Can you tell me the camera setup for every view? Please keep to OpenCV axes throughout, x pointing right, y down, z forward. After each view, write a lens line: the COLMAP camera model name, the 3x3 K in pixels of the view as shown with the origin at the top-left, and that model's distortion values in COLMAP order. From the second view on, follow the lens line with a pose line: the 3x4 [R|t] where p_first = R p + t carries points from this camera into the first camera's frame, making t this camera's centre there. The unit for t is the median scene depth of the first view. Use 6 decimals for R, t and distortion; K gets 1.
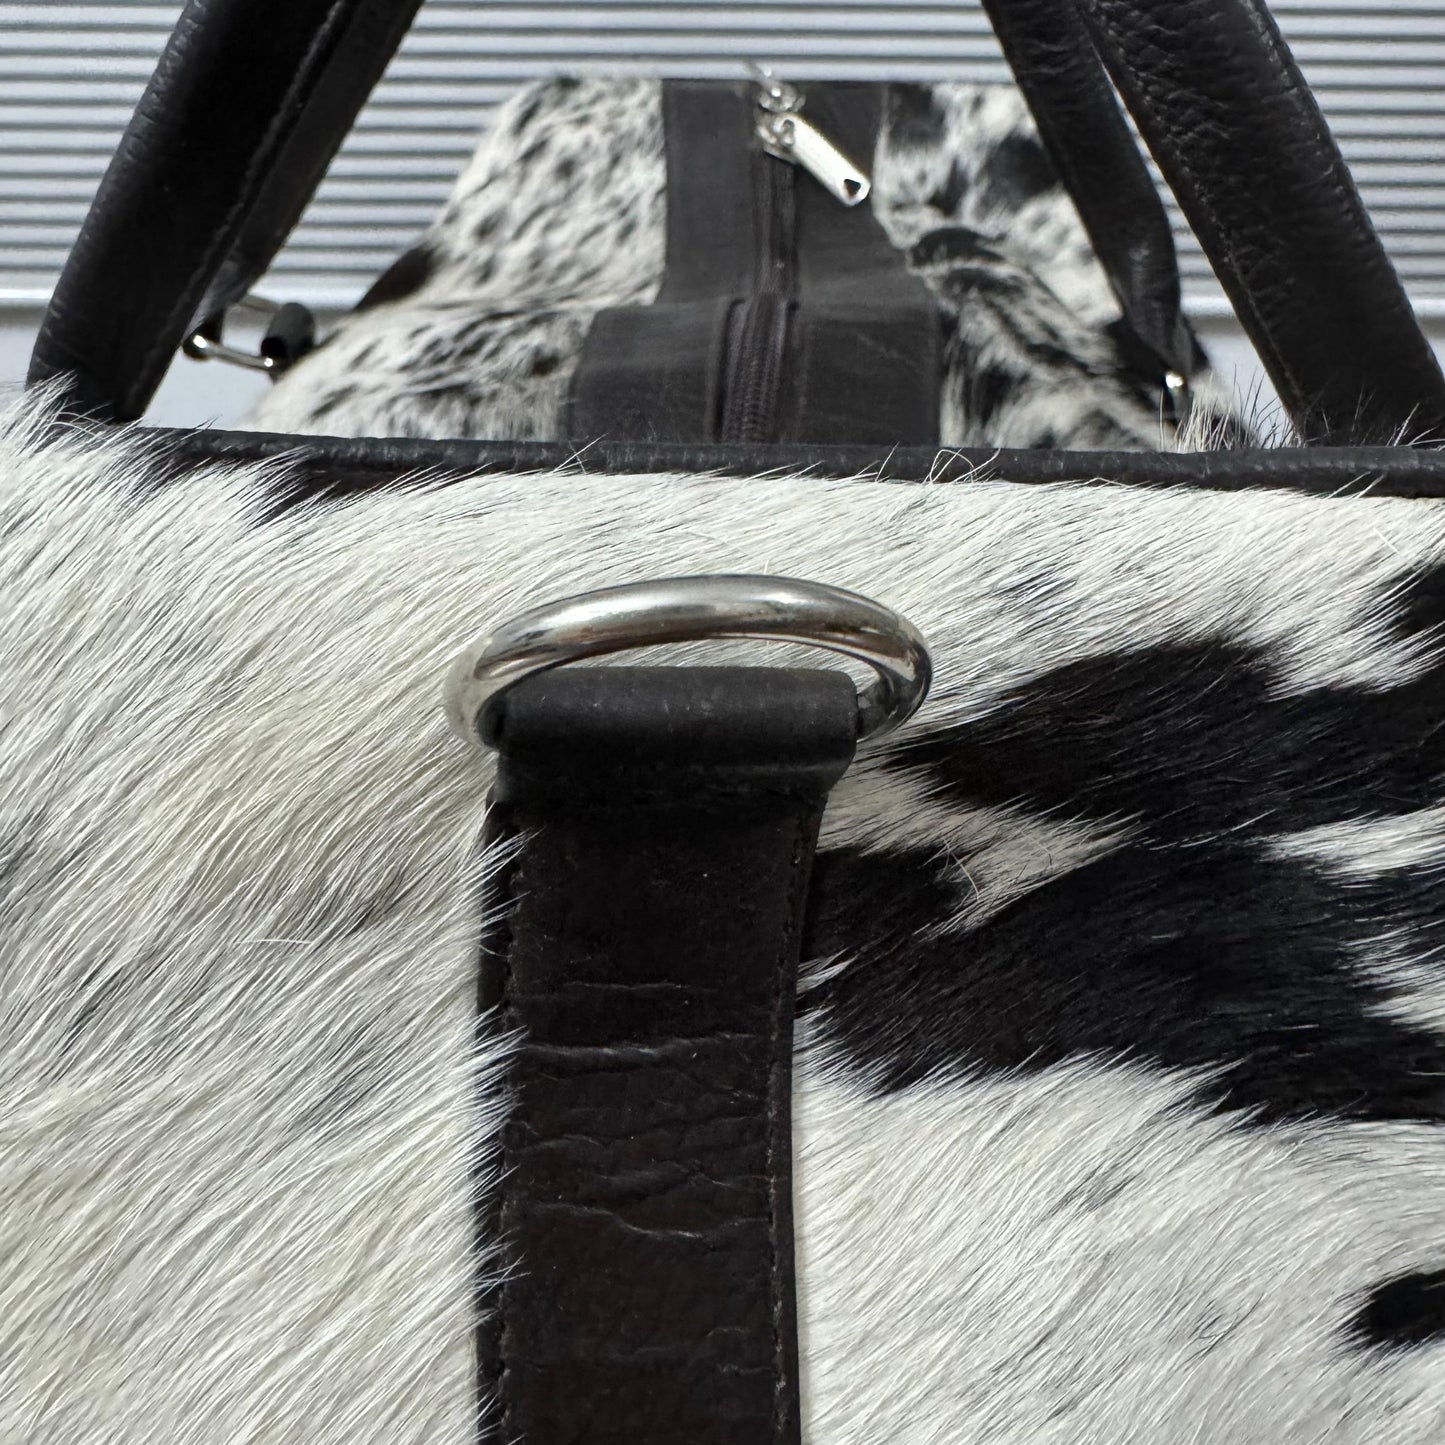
lens RADIAL K [[1678.7, 0, 644.7], [0, 1678.7, 621.1], [0, 0, 1]] dist [0.034493, -0.249026]
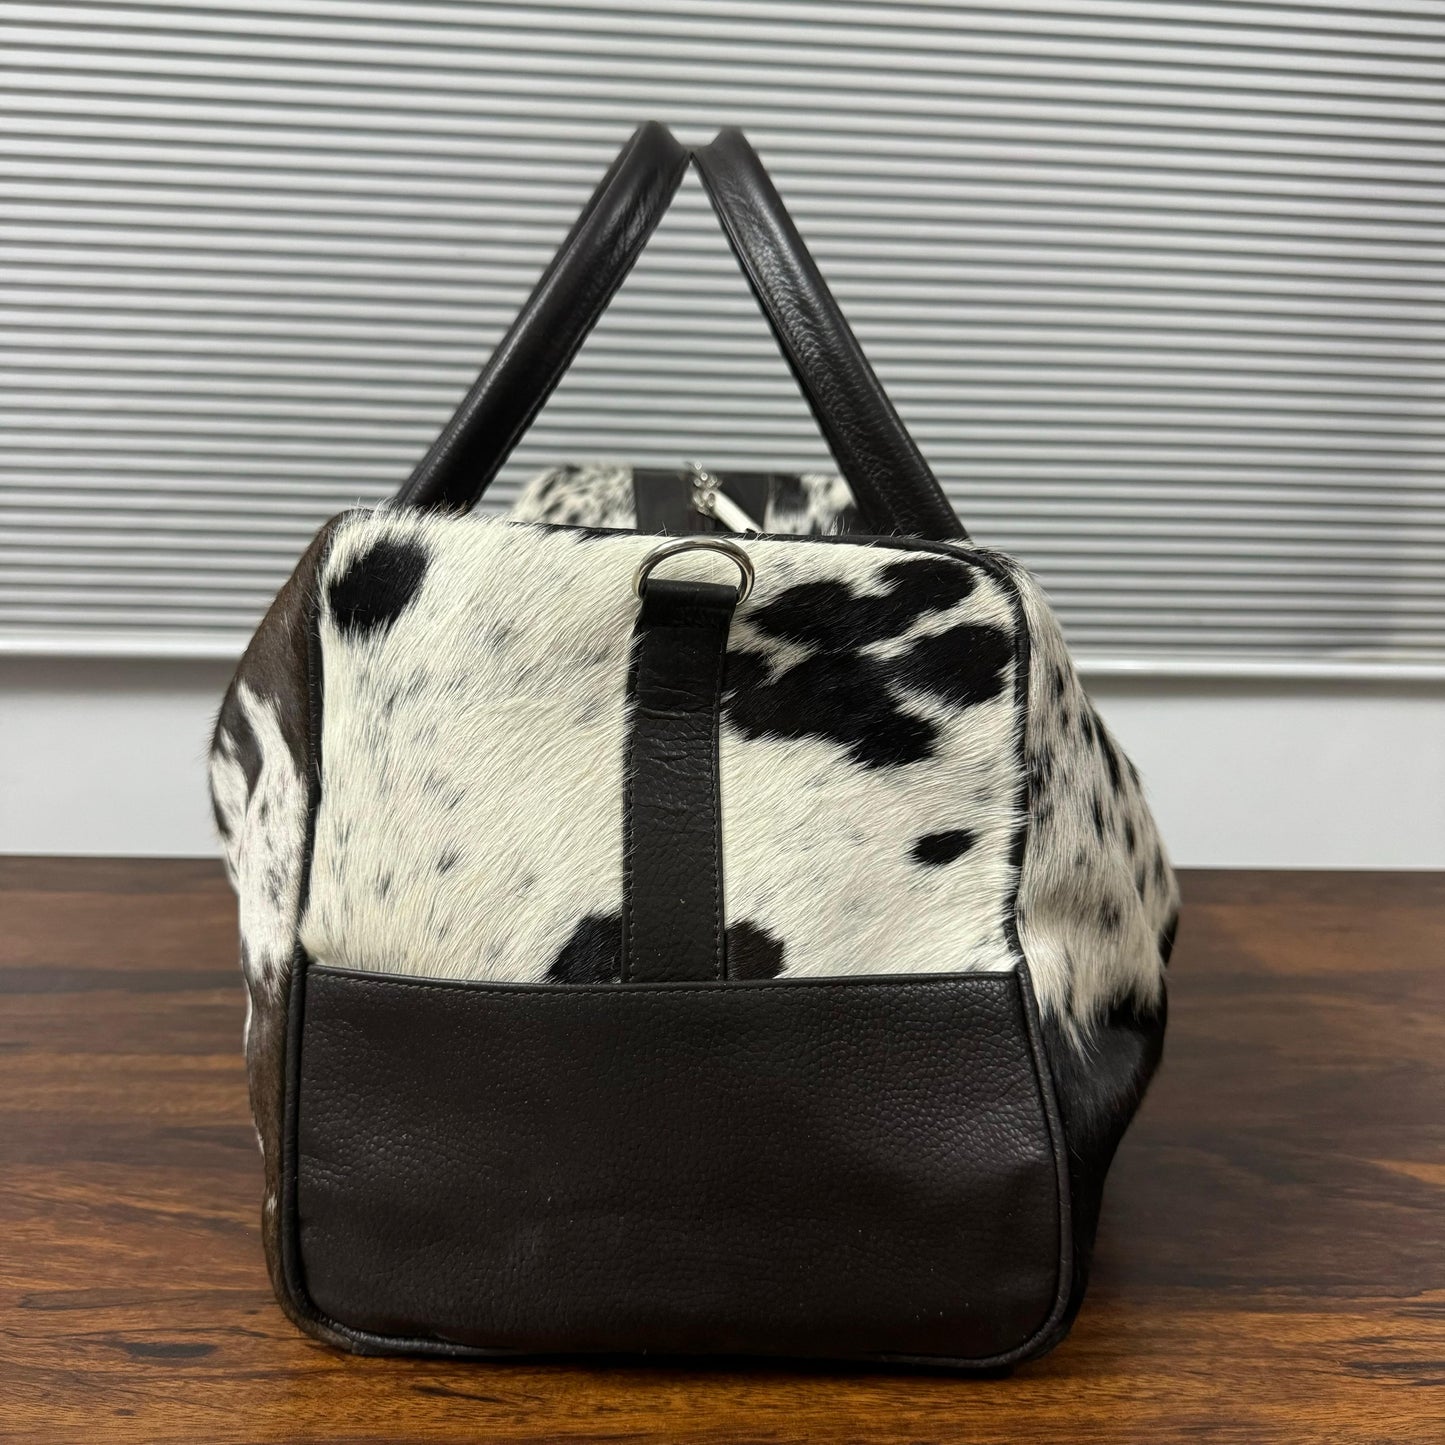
lens RADIAL K [[1678.7, 0, 644.7], [0, 1678.7, 621.1], [0, 0, 1]] dist [0.034493, -0.249026]
pose [[0.998670, 0.021932, 0.046652, -0.220355], [-0.010201, 0.971168, -0.238177, 0.880408], [-0.050530, 0.237384, 0.970101, -2.285122]]
